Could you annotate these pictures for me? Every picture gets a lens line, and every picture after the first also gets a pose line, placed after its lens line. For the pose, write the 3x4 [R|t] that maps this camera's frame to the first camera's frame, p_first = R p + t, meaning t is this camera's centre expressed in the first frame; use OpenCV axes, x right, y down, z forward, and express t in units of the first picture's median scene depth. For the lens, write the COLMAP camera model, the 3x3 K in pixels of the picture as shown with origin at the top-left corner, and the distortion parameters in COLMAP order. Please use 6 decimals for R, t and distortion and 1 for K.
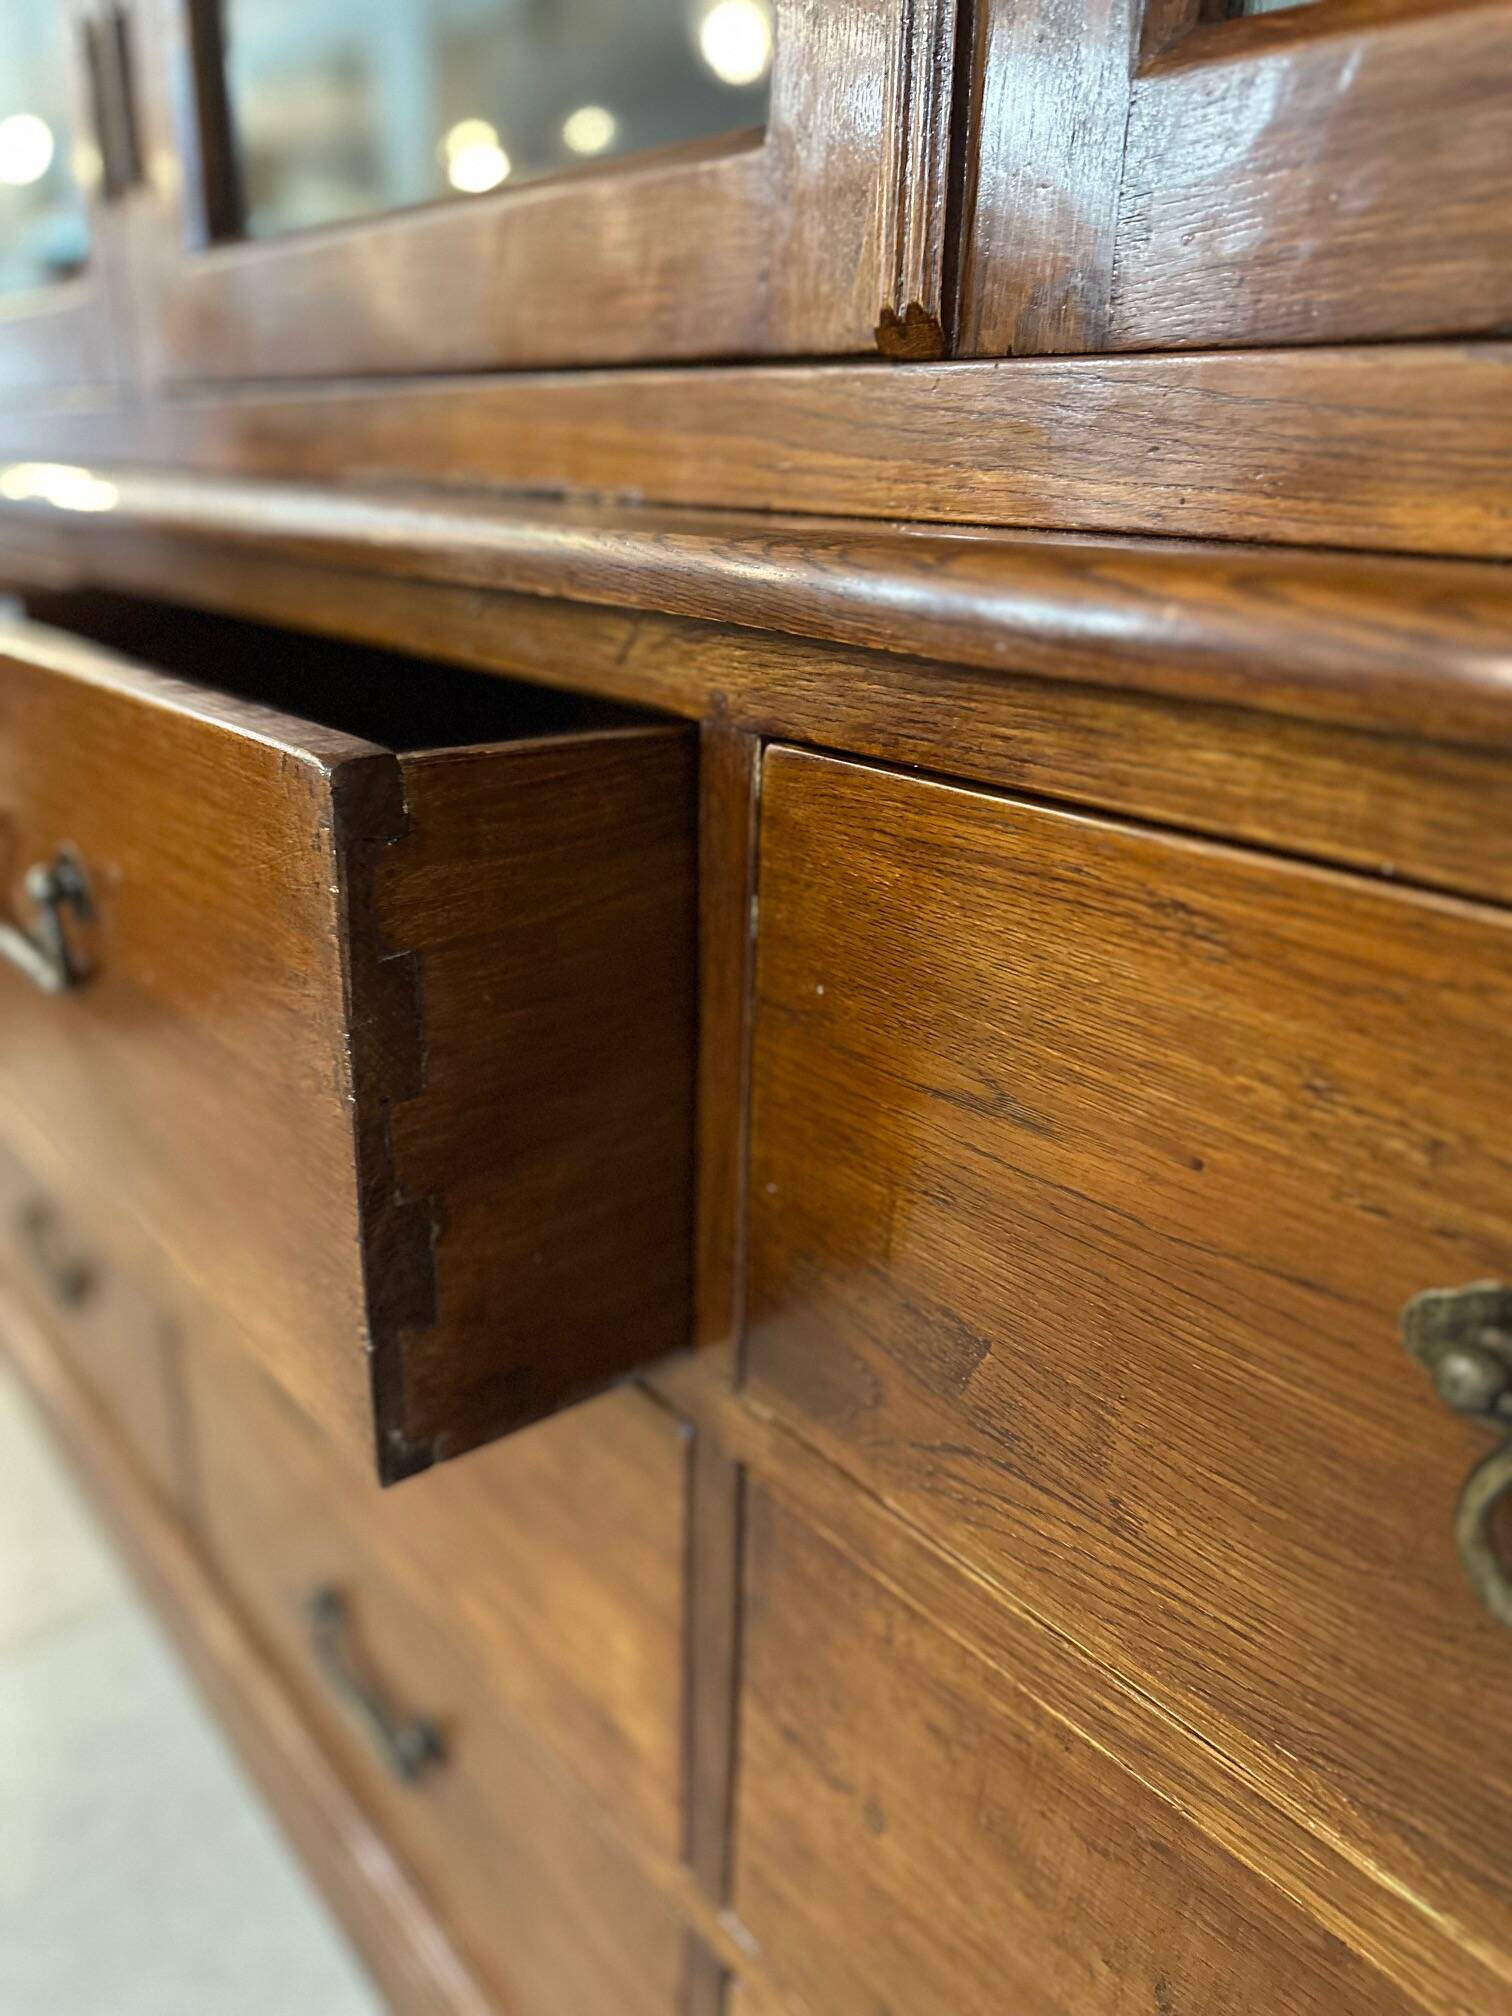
lens RADIAL K [[1425.9, 0, 760.0], [0, 1425.9, 1030.2], [0, 0, 1]] dist [0.071766, -0.091413]
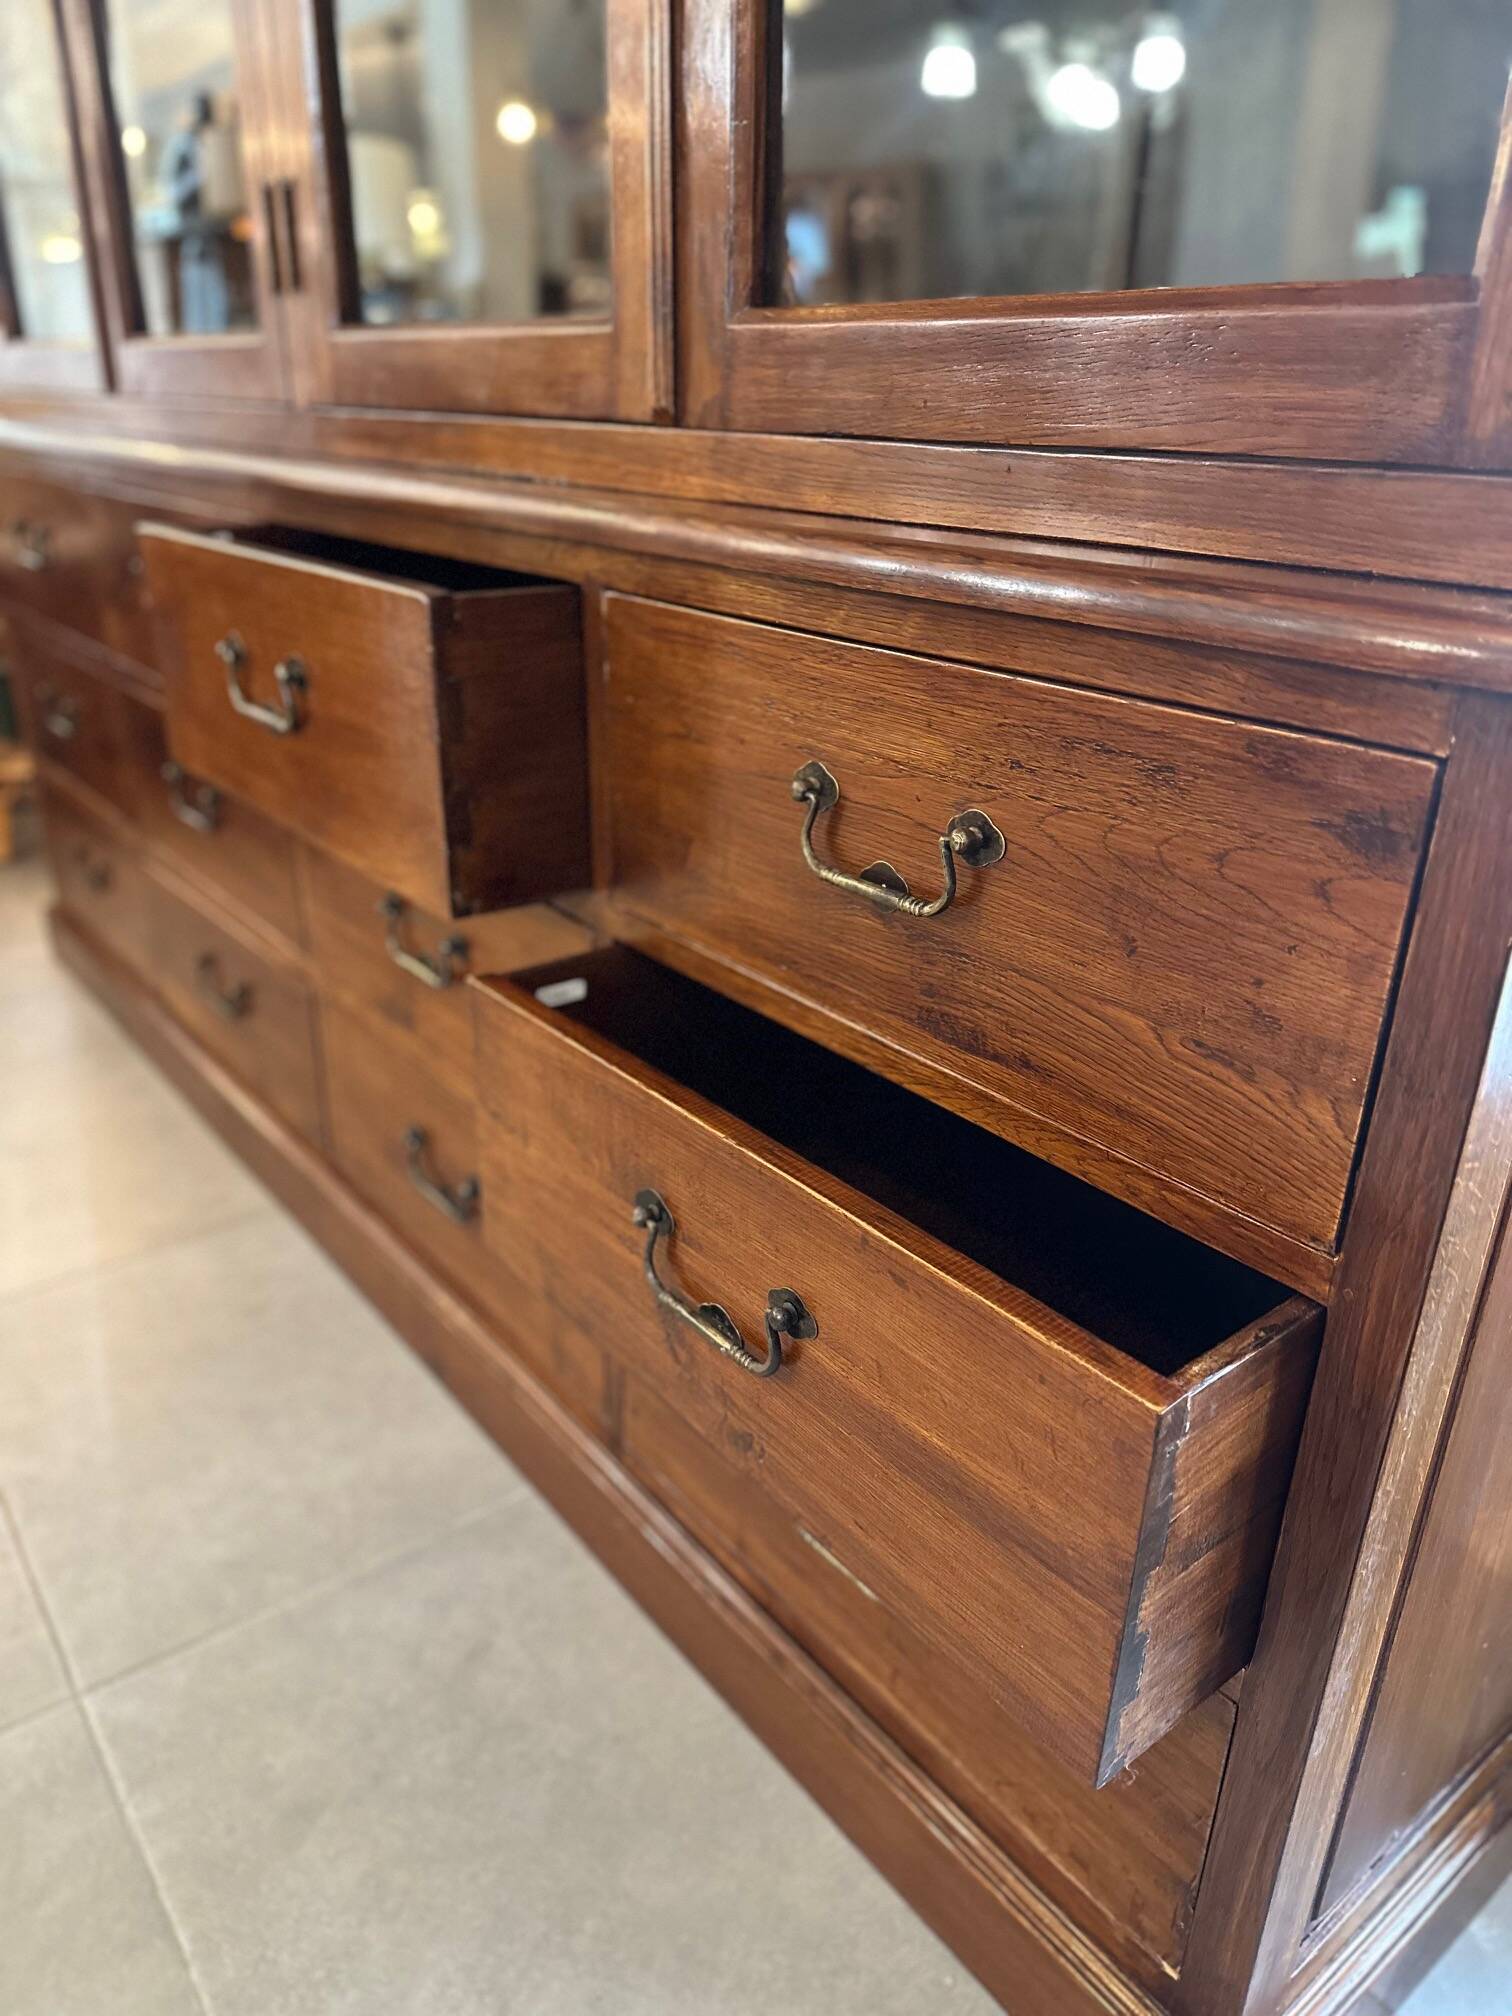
lens RADIAL K [[1425.9, 0, 731.4], [0, 1425.9, 1039.6], [0, 0, 1]] dist [0.071766, -0.091413]
pose [[0.998607, 0.007166, -0.052273, 0.340681], [-0.004331, 0.998523, 0.054152, 0.409369], [0.052584, -0.053850, 0.997164, -1.402996]]
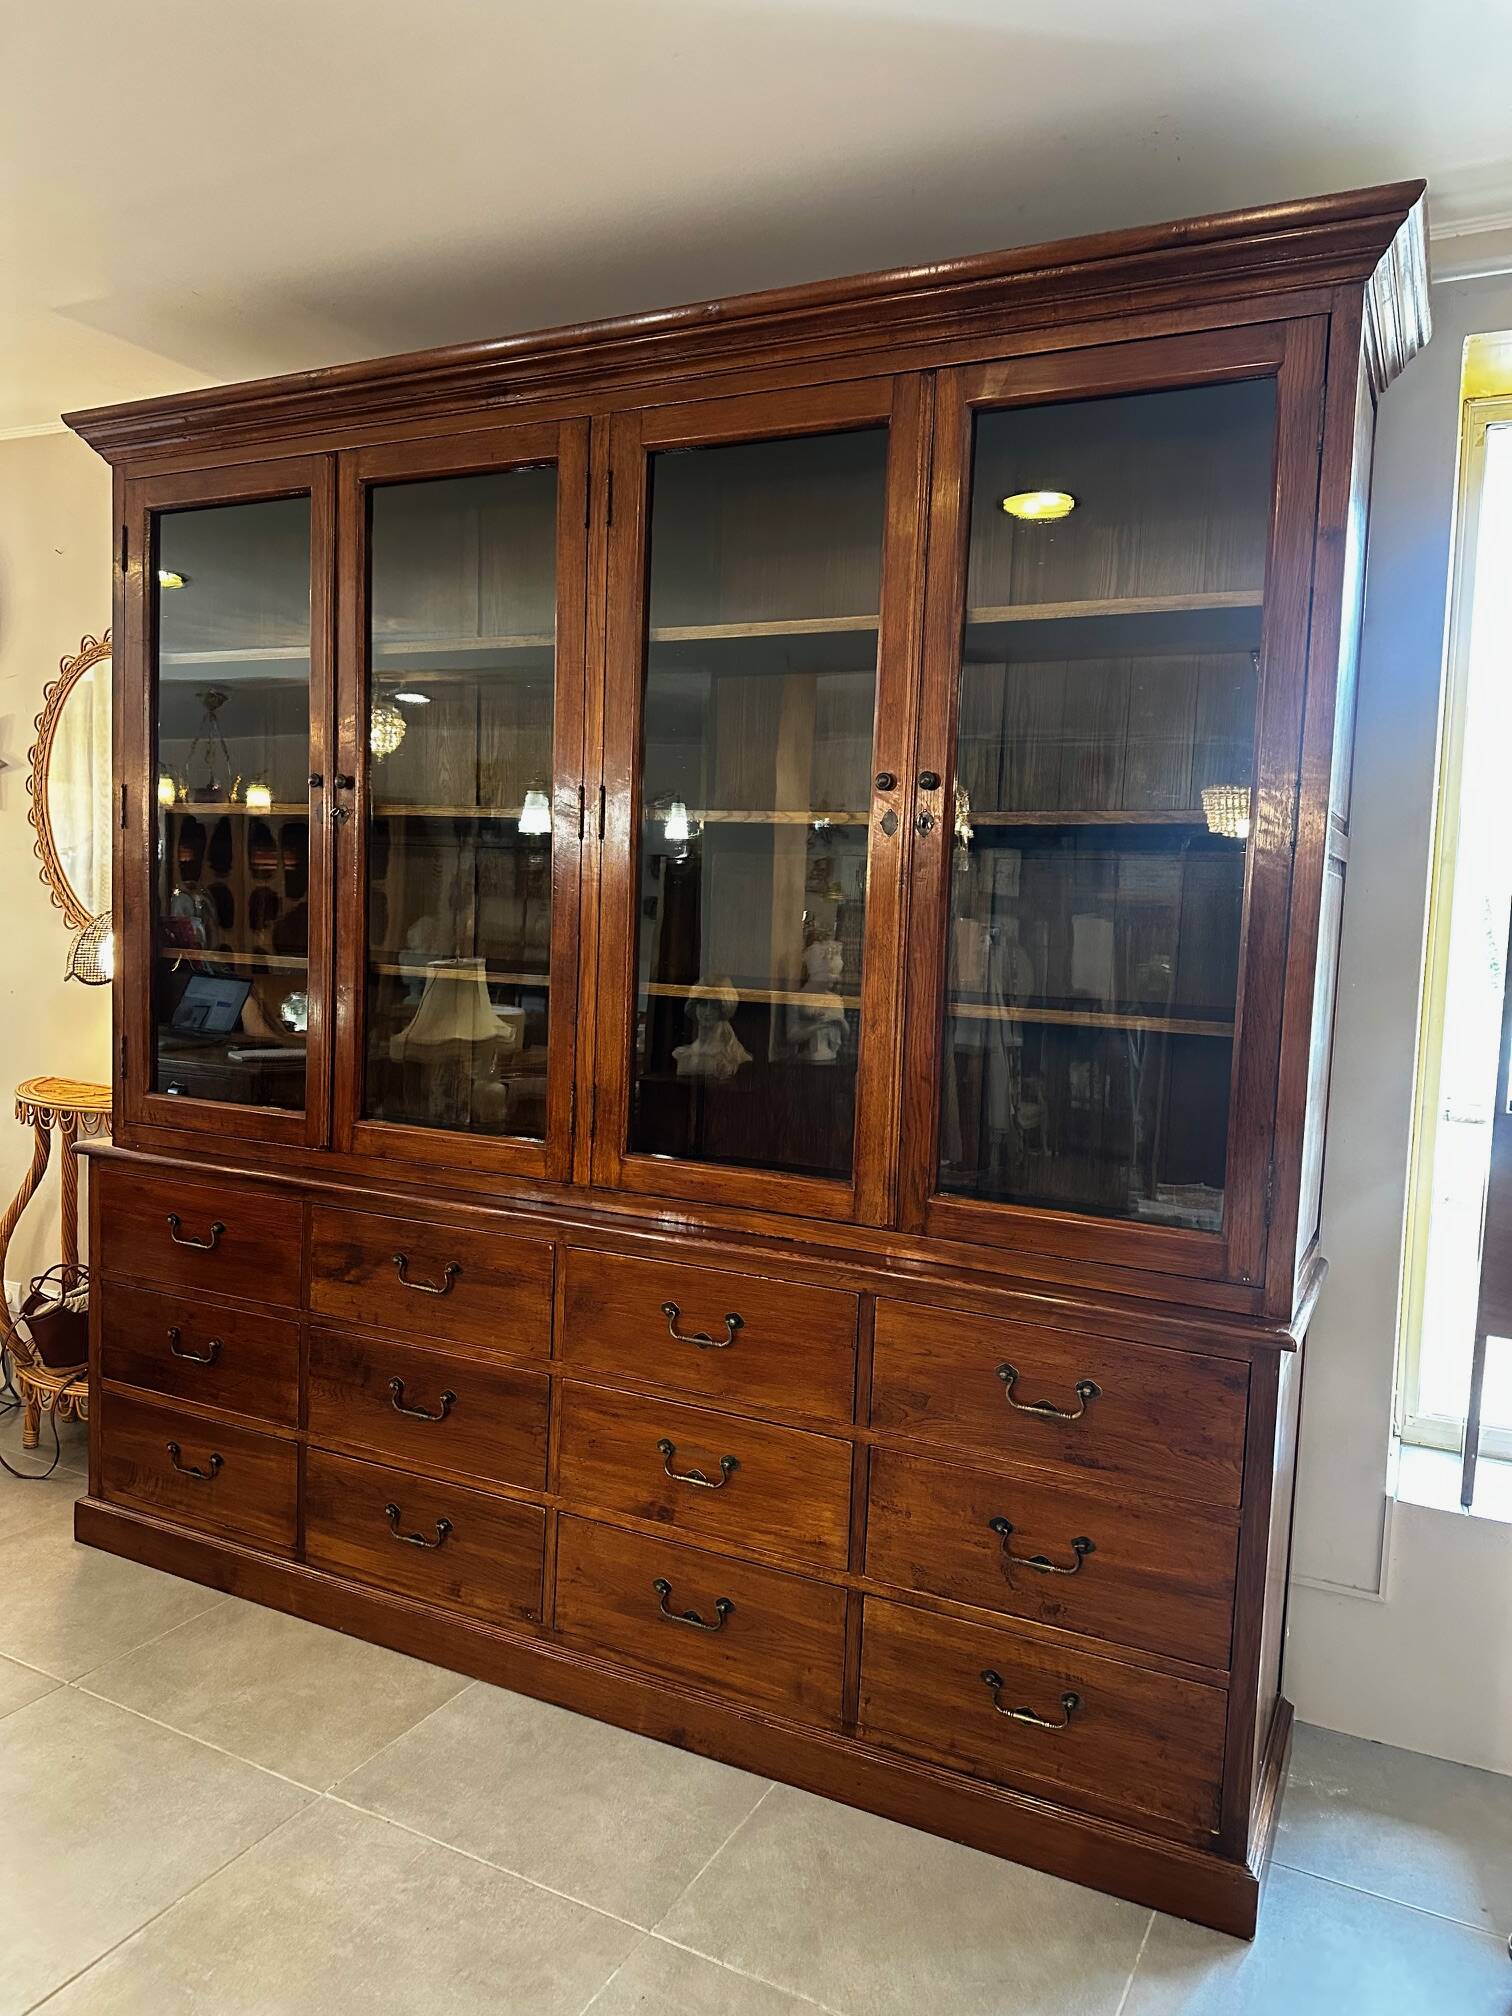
lens RADIAL K [[1425.9, 0, 753.7], [0, 1425.9, 1010.7], [0, 0, 1]] dist [0.071766, -0.091413]
pose [[0.919689, -0.020912, 0.392090, -2.708339], [0.129112, 0.959157, -0.251689, 0.078264], [-0.370812, 0.282099, 0.884827, -4.286525]]
